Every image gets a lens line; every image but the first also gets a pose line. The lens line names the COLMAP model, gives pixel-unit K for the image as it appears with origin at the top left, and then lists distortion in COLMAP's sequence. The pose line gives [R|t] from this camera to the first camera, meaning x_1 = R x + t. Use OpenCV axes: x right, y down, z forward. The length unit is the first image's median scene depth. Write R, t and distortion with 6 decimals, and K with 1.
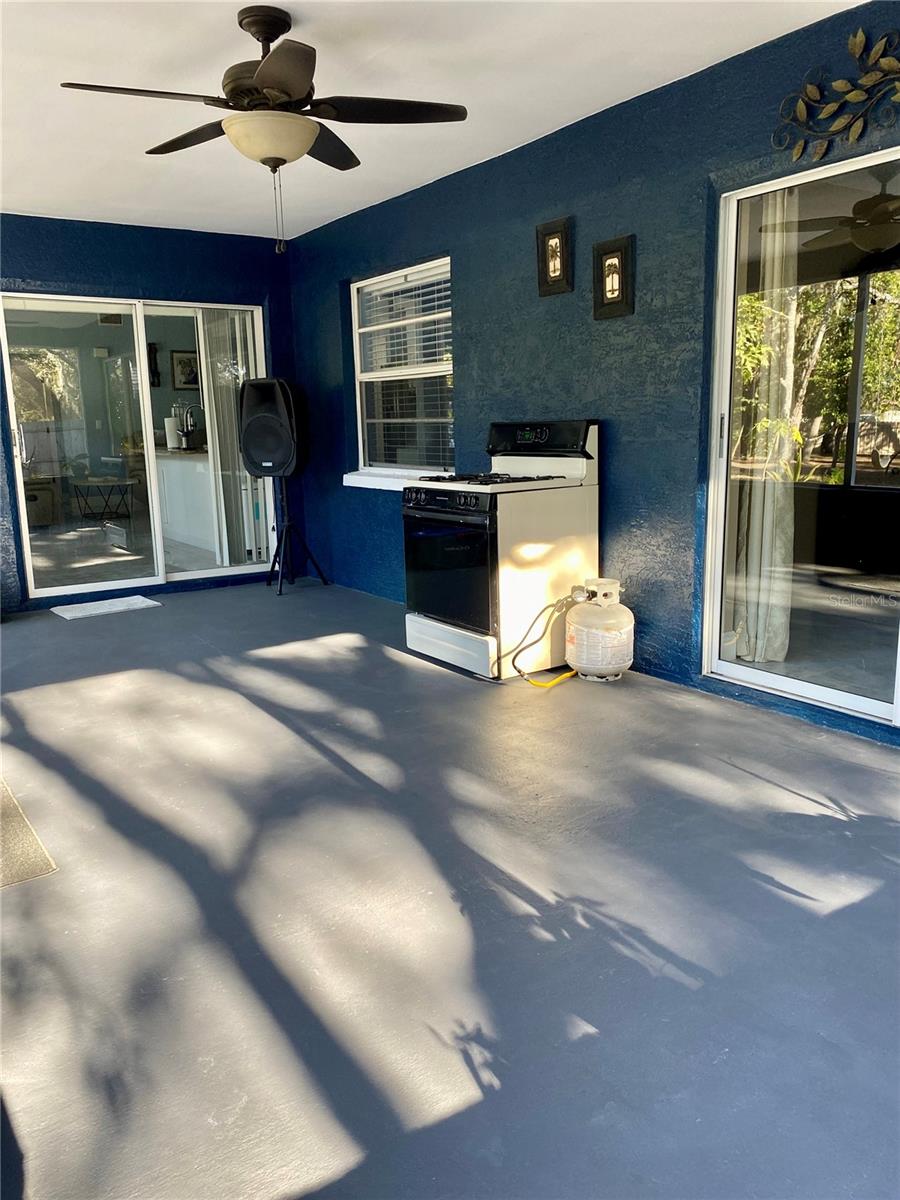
lens RADIAL K [[907.4, 0, 450.0], [0, 907.4, 600.0], [0, 0, 1]] dist [0.105023, -0.127438]
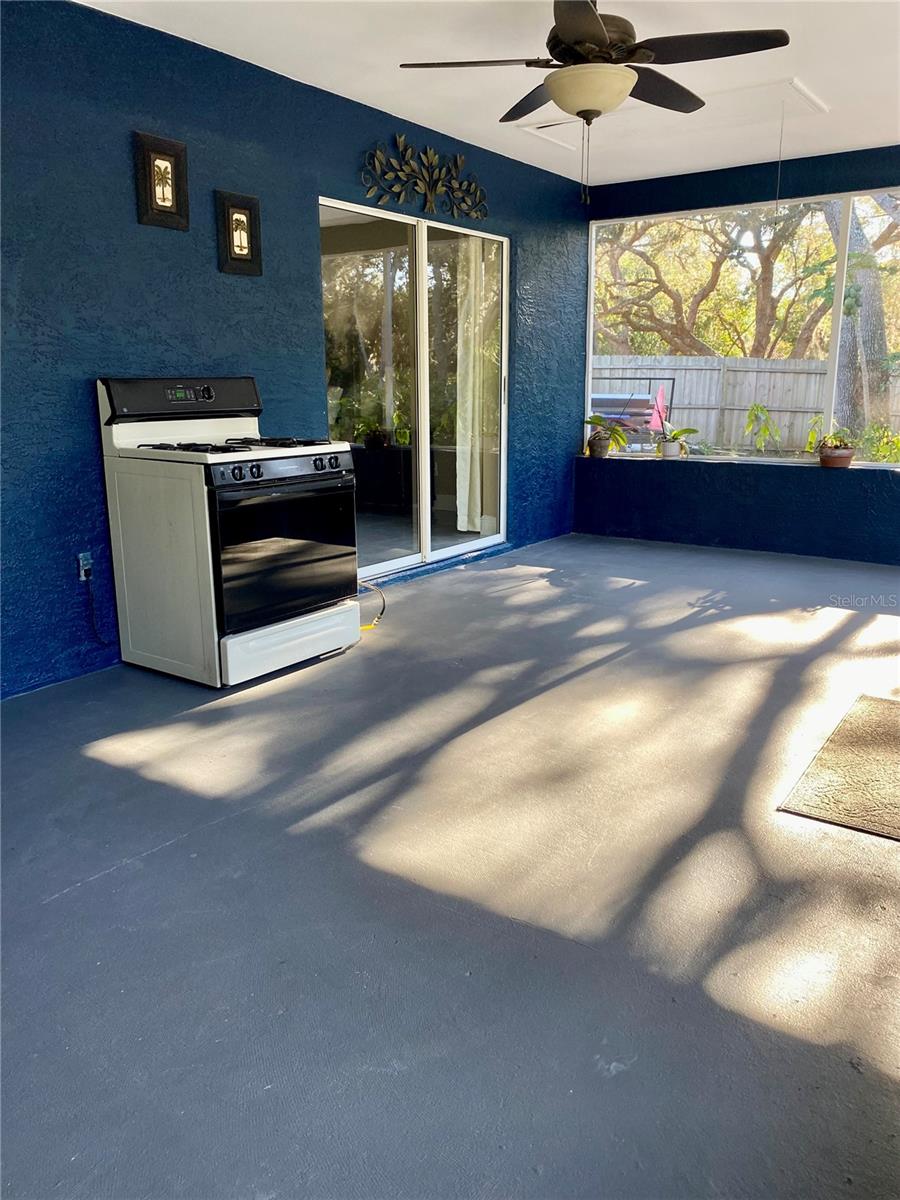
lens RADIAL K [[923.1, 0, 450.0], [0, 923.1, 600.0], [0, 0, 1]] dist [0.058861, -0.062533]
pose [[-0.355850, -0.189865, 0.915053, -0.891086], [0.199540, 0.941129, 0.272874, -0.207052], [-0.912992, 0.279692, -0.297015, 1.195541]]
